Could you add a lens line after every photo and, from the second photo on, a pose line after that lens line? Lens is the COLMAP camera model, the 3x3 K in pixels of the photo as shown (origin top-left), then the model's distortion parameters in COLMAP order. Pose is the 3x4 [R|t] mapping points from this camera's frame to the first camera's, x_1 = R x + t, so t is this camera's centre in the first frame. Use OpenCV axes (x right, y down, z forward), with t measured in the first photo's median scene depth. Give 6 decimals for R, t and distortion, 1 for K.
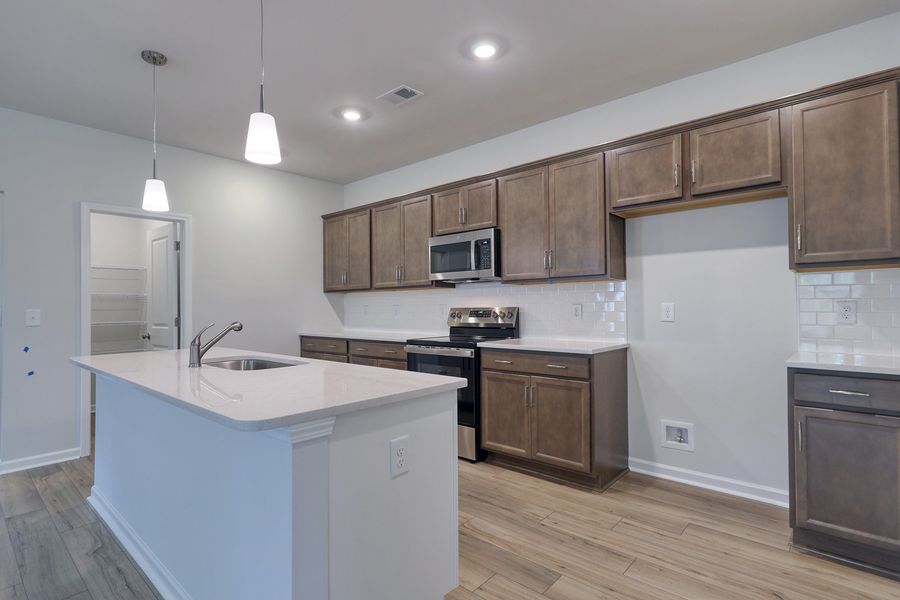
lens RADIAL K [[448.7, 0, 454.0], [0, 448.7, 298.6], [0, 0, 1]] dist [0.003553, -0.000014]
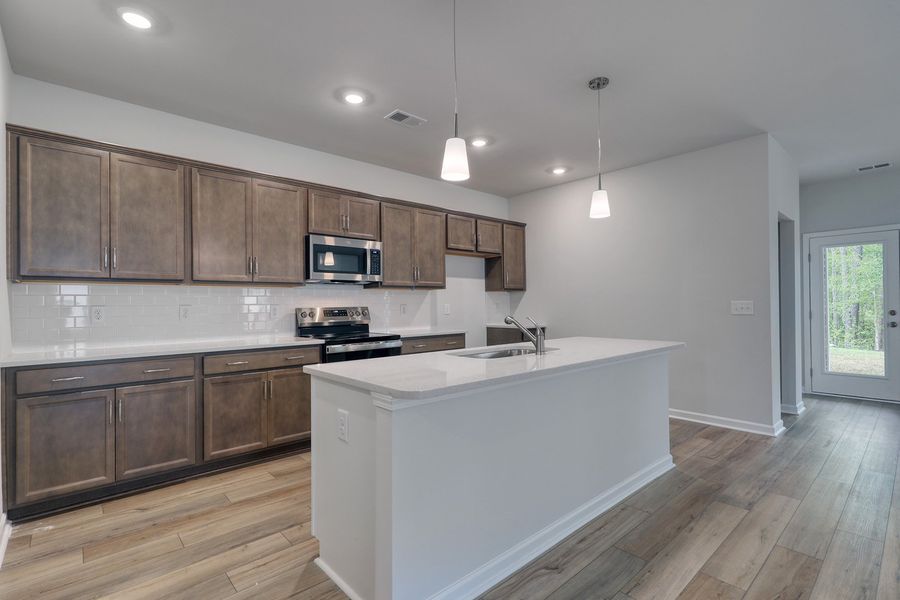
lens RADIAL K [[424.5, 0, 443.0], [0, 424.5, 302.5], [0, 0, 1]] dist [0.007402, -0.000773]
pose [[0.113950, 0.015013, 0.993373, -1.045119], [-0.007905, 0.999868, -0.014205, 0.023240], [-0.993455, -0.006234, 0.114053, 0.700051]]
